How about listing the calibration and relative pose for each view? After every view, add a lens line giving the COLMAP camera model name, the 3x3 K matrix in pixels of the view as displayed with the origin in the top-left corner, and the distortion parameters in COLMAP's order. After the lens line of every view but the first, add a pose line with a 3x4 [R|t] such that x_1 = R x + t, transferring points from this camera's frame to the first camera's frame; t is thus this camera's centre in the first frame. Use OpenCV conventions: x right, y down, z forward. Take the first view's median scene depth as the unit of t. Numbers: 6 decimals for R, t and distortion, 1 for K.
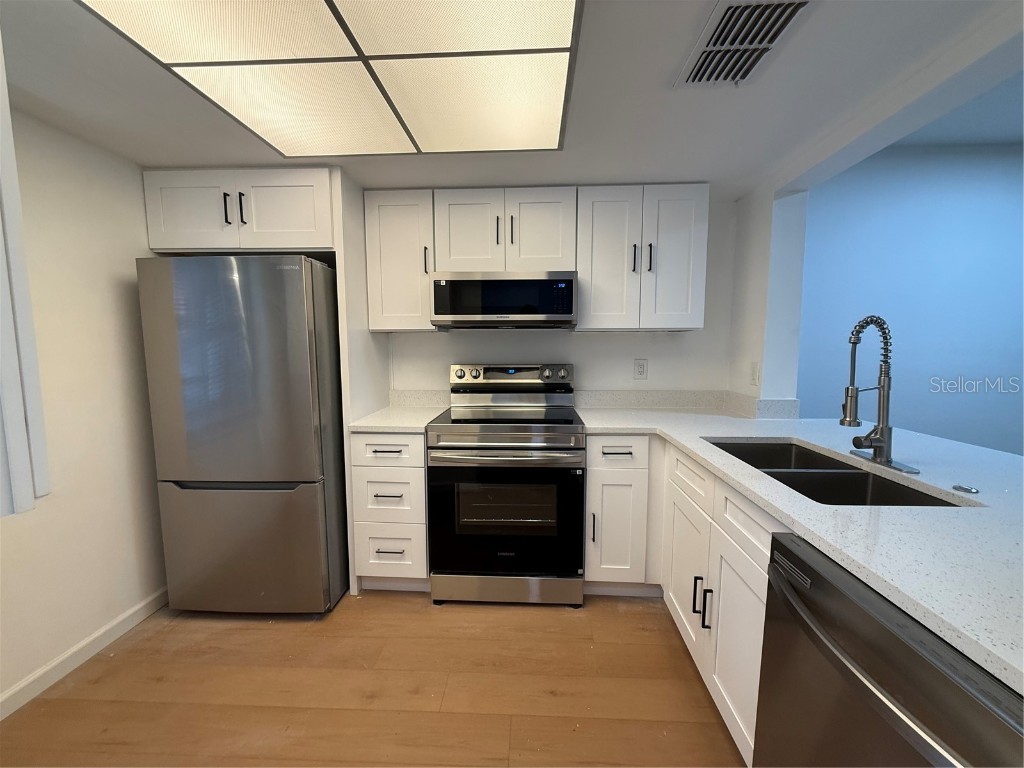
lens RADIAL K [[408.1, 0, 514.1], [0, 408.1, 385.3], [0, 0, 1]] dist [-0.002030, 0.000044]
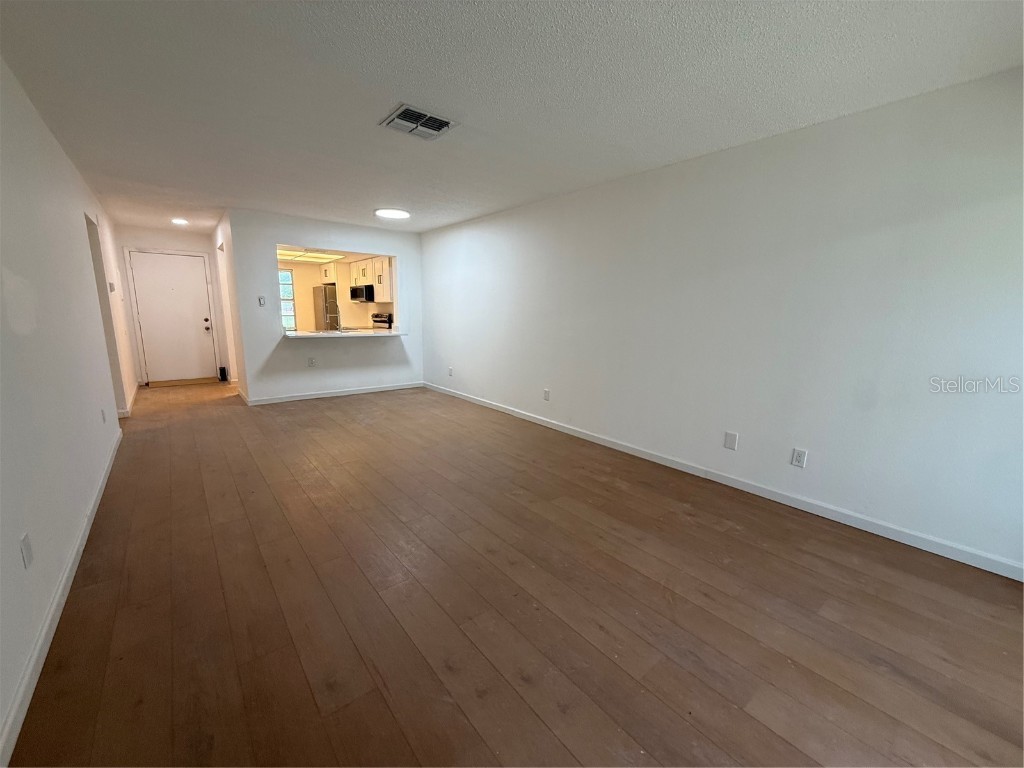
lens RADIAL K [[408.1, 0, 514.1], [0, 408.1, 385.3], [0, 0, 1]] dist [-0.002030, 0.000044]
pose [[0.670033, 0.150971, -0.726817, 3.618828], [-0.093229, 0.988463, 0.119374, 0.027917], [0.736454, -0.012224, 0.676377, -0.414851]]
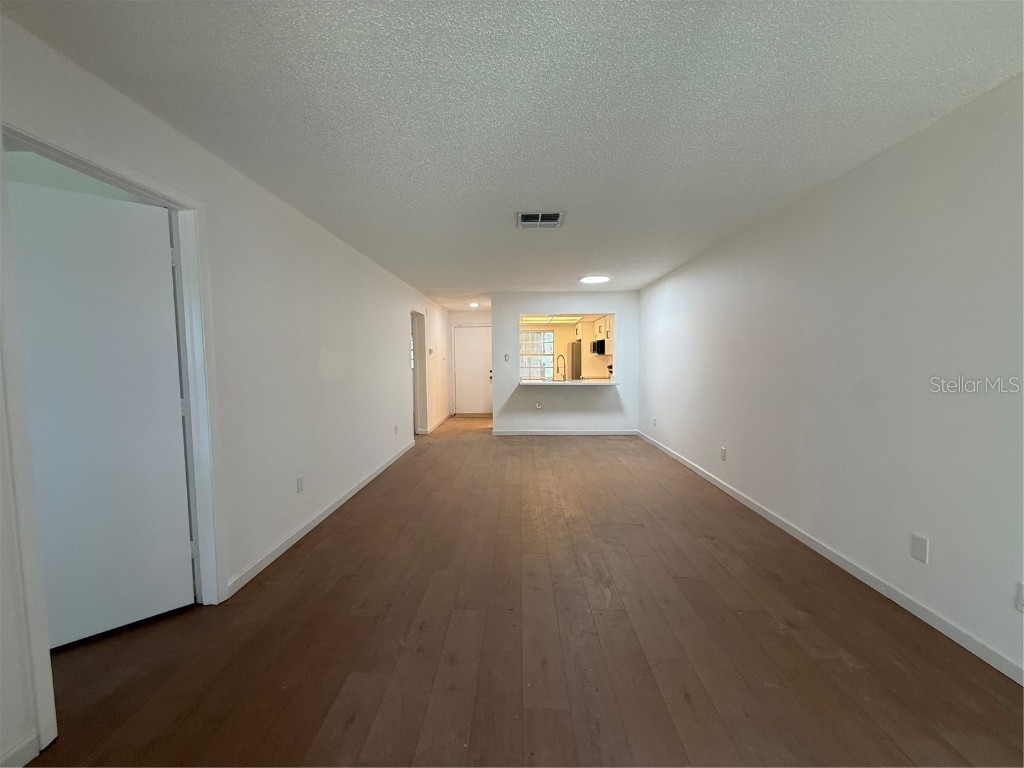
lens RADIAL K [[408.1, 0, 514.1], [0, 408.1, 385.3], [0, 0, 1]] dist [-0.002030, 0.000044]
pose [[0.029674, 0.069071, -0.997170, 4.020996], [-0.090626, 0.993687, 0.066133, -0.037894], [0.995443, 0.088407, 0.035746, 0.106952]]
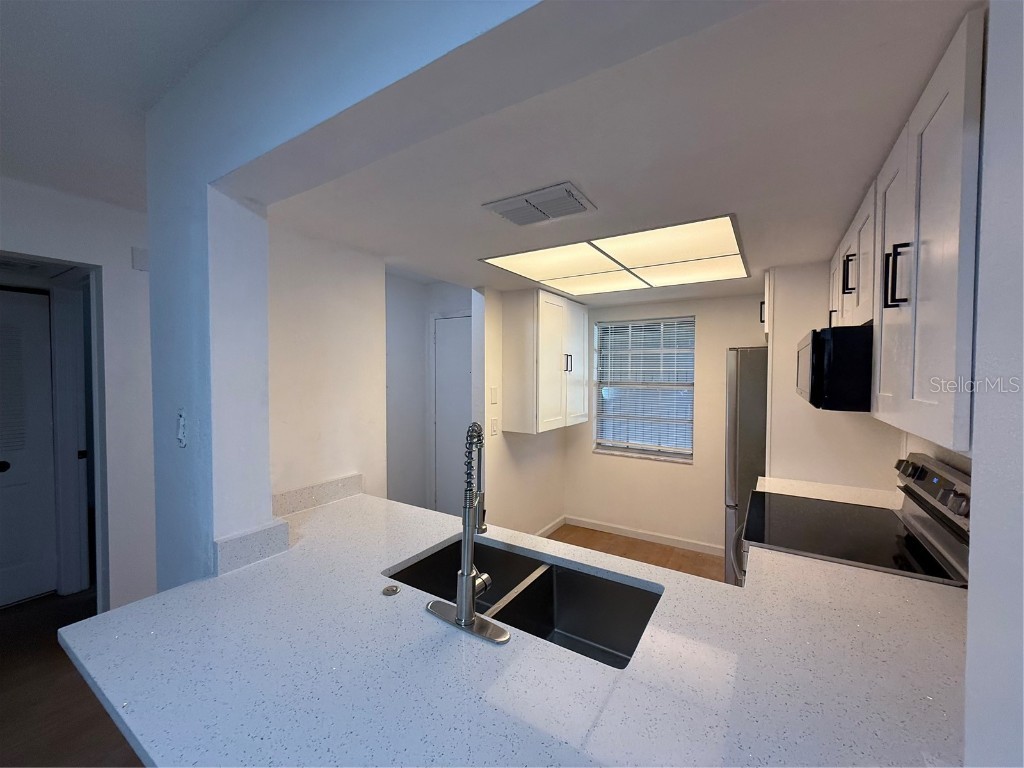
lens RADIAL K [[408.1, 0, 514.1], [0, 408.1, 385.3], [0, 0, 1]] dist [-0.002030, 0.000044]
pose [[-0.492861, 0.026918, -0.869692, 0.968239], [-0.088590, 0.992775, 0.080933, -0.199664], [0.865586, 0.116935, -0.486915, 0.902689]]
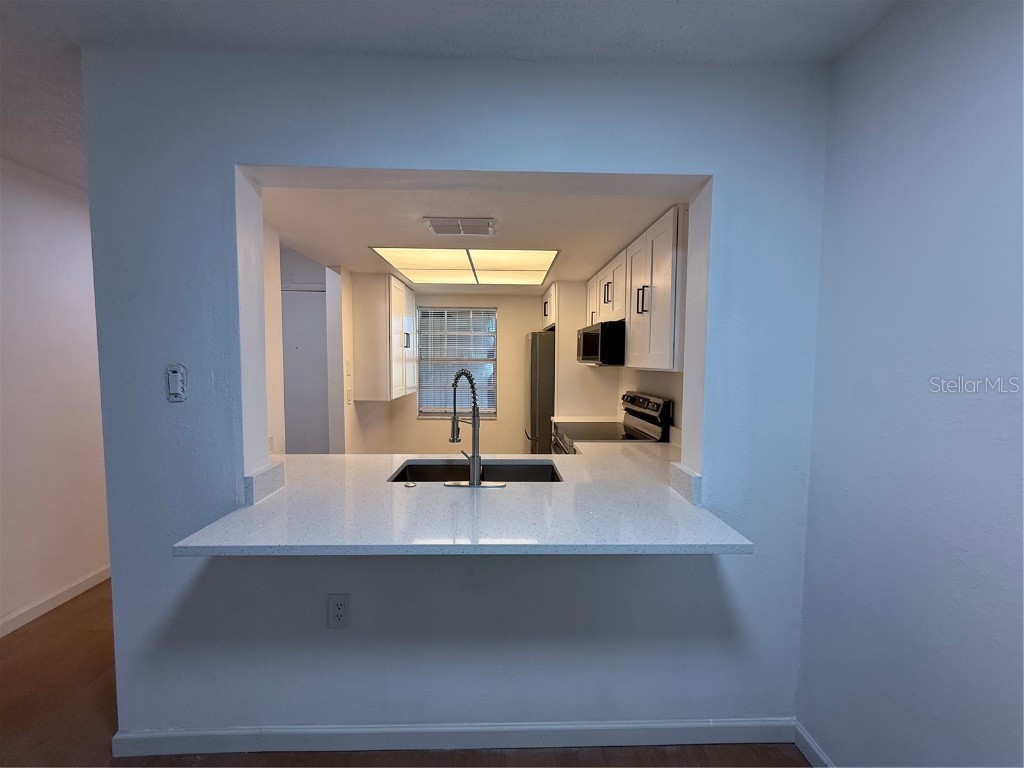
lens RADIAL K [[408.1, 0, 514.1], [0, 408.1, 385.3], [0, 0, 1]] dist [-0.002030, 0.000044]
pose [[0.080901, 0.065888, -0.994542, 1.381754], [-0.105833, 0.992740, 0.057160, -0.129793], [0.991087, 0.100632, 0.087286, 0.637201]]
